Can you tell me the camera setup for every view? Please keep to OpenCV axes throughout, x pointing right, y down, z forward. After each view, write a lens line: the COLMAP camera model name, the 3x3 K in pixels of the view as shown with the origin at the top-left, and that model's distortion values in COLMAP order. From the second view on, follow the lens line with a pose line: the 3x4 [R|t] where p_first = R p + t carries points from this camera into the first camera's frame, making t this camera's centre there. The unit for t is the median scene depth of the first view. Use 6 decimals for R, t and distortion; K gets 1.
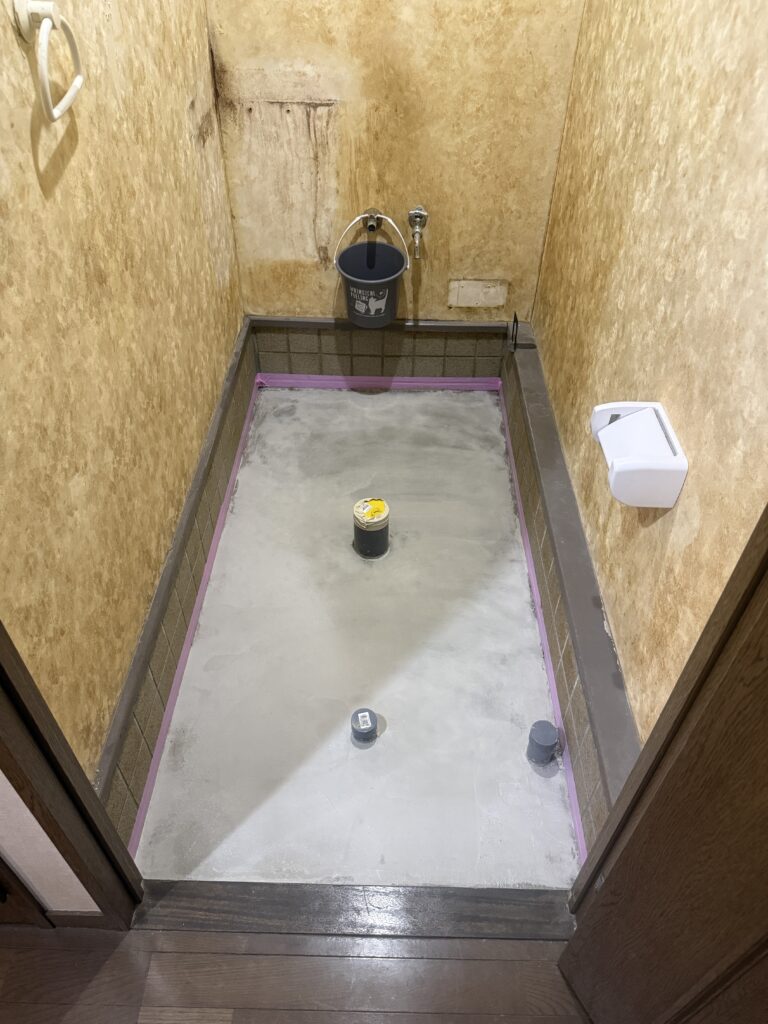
lens RADIAL K [[719.4, 0, 374.3], [0, 719.4, 519.3], [0, 0, 1]] dist [-0.021923, -0.019446]
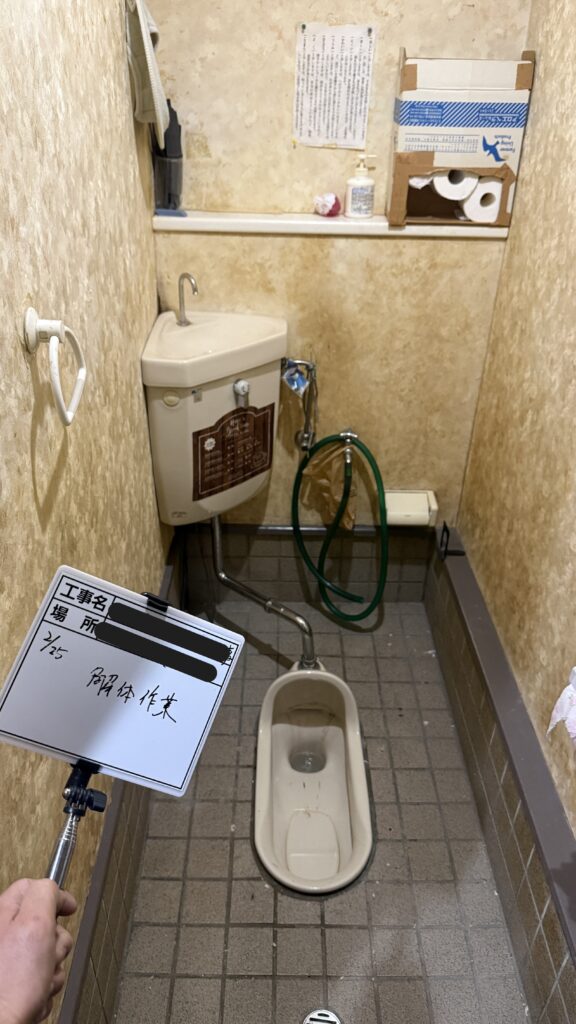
lens RADIAL K [[709.5, 0, 286.4], [0, 709.5, 513.5], [0, 0, 1]] dist [0.006037, -0.034173]
pose [[0.999190, -0.013355, 0.037958, -0.084141], [0.021045, 0.977457, -0.210083, -0.115440], [-0.034297, 0.210712, 0.976946, 0.012844]]
